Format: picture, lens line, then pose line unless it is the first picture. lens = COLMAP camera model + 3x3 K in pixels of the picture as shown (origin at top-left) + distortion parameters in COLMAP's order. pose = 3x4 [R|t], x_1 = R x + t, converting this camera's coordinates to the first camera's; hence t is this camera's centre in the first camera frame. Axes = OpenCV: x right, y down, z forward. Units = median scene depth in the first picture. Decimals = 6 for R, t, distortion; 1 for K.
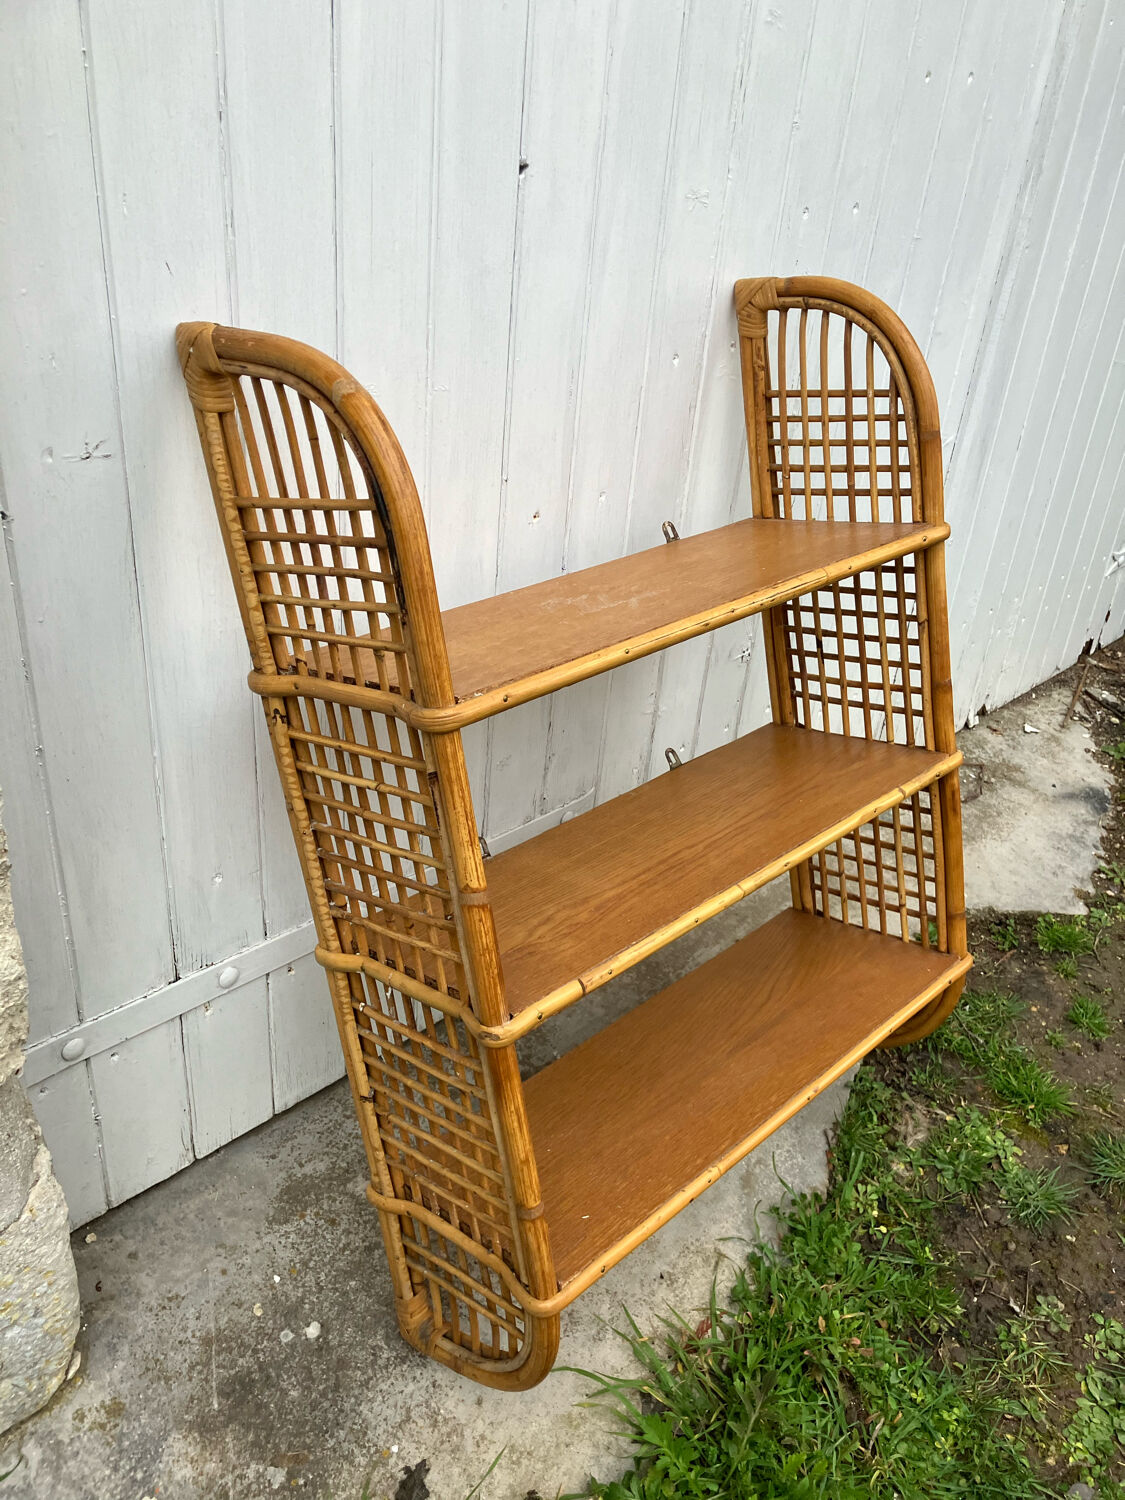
lens RADIAL K [[1238.3, 0, 574.0], [0, 1238.3, 751.2], [0, 0, 1]] dist [0.013859, 0.003775]
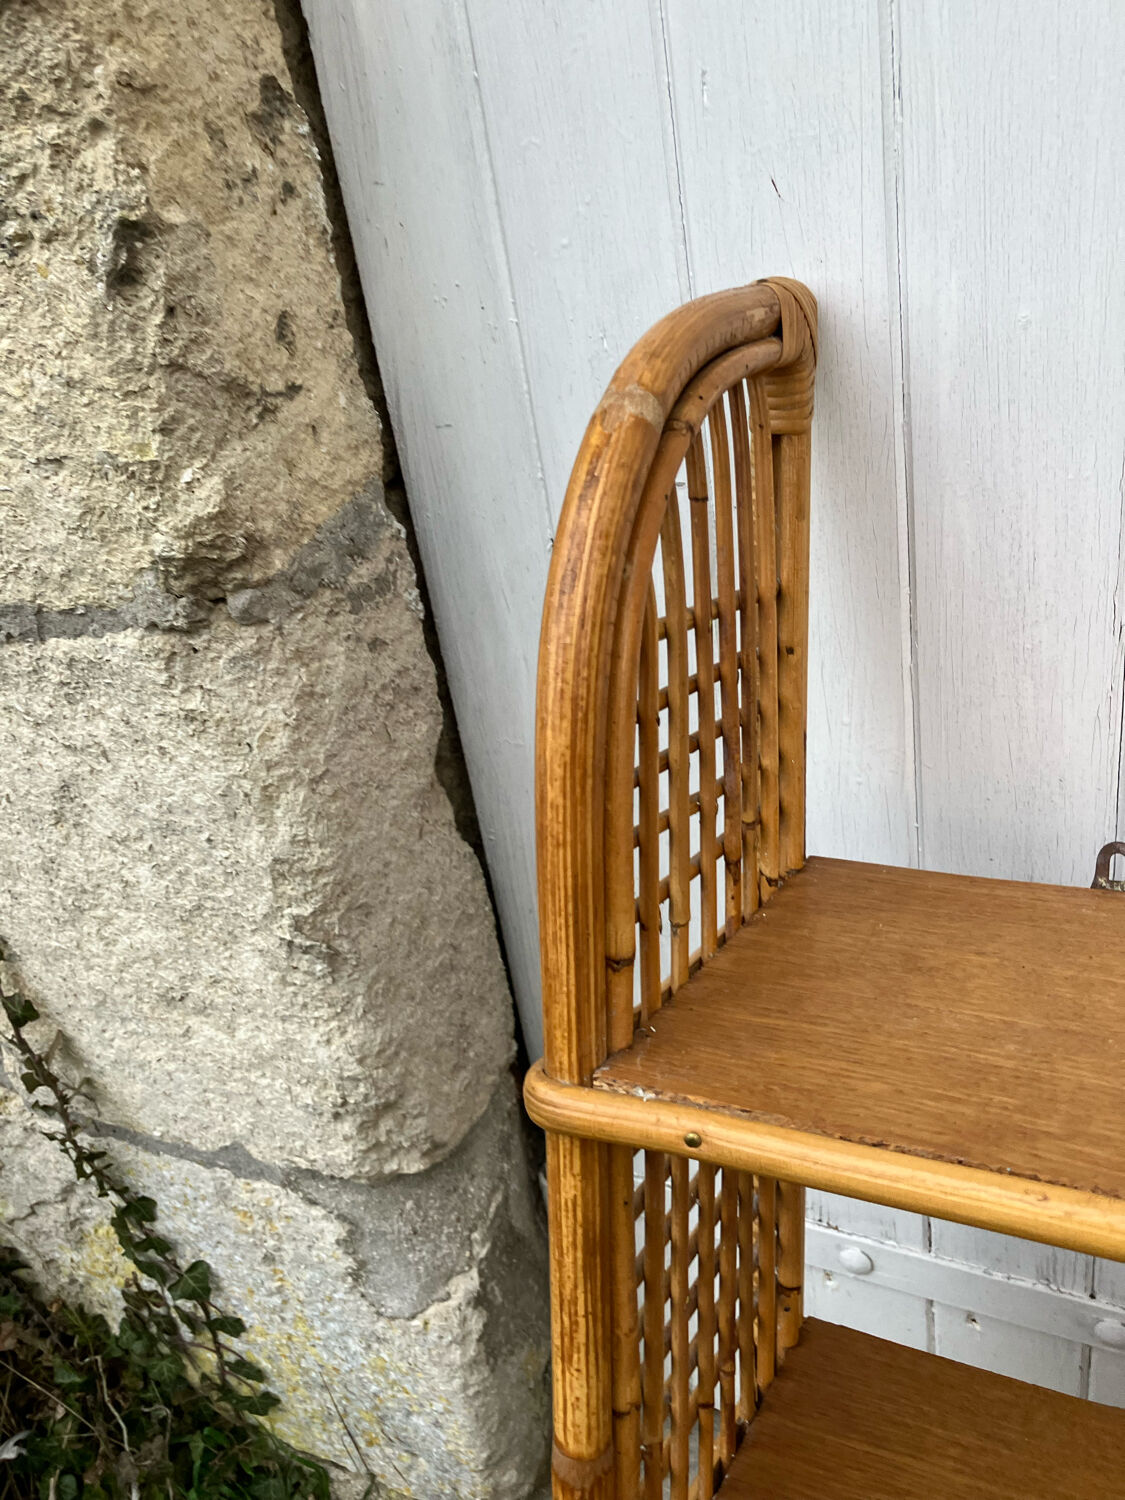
lens RADIAL K [[1238.3, 0, 572.7], [0, 1238.3, 757.0], [0, 0, 1]] dist [0.013859, 0.003775]
pose [[0.288074, 0.318710, -0.903016, 0.221043], [-0.303873, 0.924678, 0.229415, -0.200270], [0.908116, 0.208314, 0.363223, 0.618093]]
